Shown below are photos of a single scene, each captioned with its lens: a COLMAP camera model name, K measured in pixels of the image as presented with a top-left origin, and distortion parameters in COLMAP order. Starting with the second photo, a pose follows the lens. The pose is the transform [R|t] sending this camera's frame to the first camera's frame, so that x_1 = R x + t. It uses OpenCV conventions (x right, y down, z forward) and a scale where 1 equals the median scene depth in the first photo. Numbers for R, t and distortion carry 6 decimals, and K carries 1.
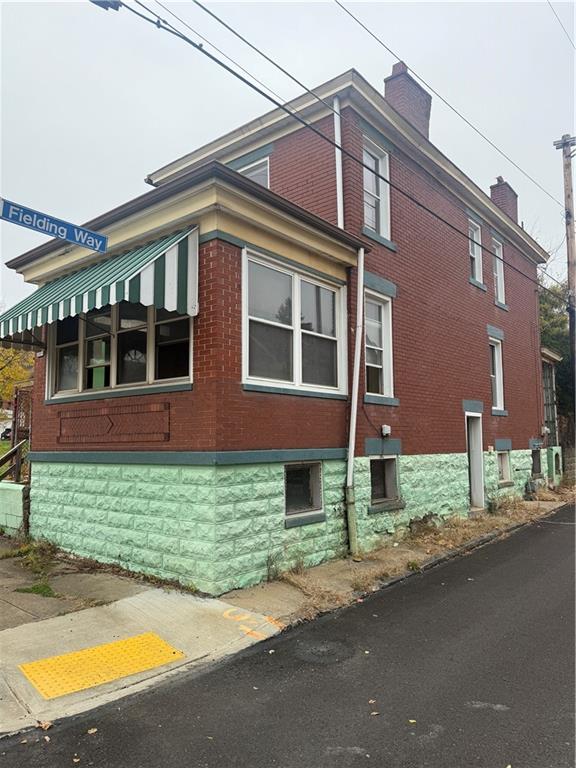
lens RADIAL K [[533.7, 0, 288.5], [0, 533.7, 380.4], [0, 0, 1]] dist [0.039832, -0.055359]
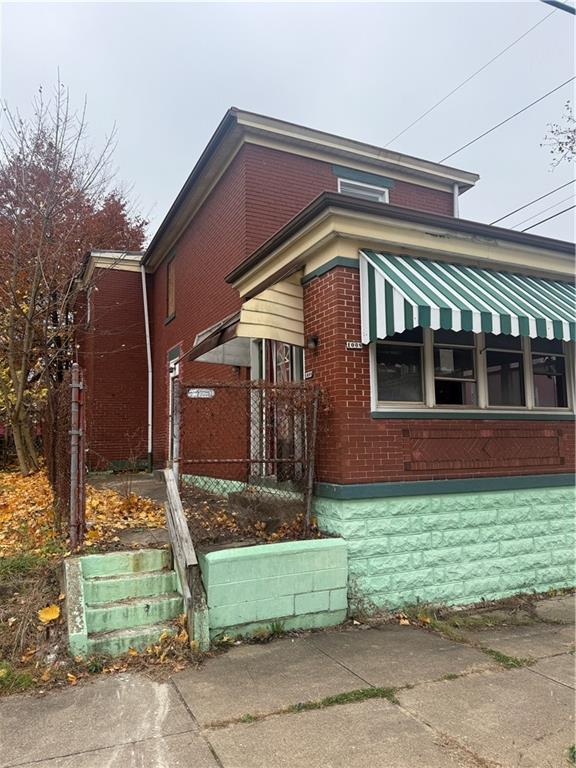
lens RADIAL K [[533.7, 0, 276.8], [0, 533.7, 389.9], [0, 0, 1]] dist [0.039832, -0.055359]
pose [[0.431379, 0.100586, 0.896546, -1.407278], [-0.088726, 0.993678, -0.068792, 0.083031], [-0.897797, -0.049872, 0.437576, 0.983835]]
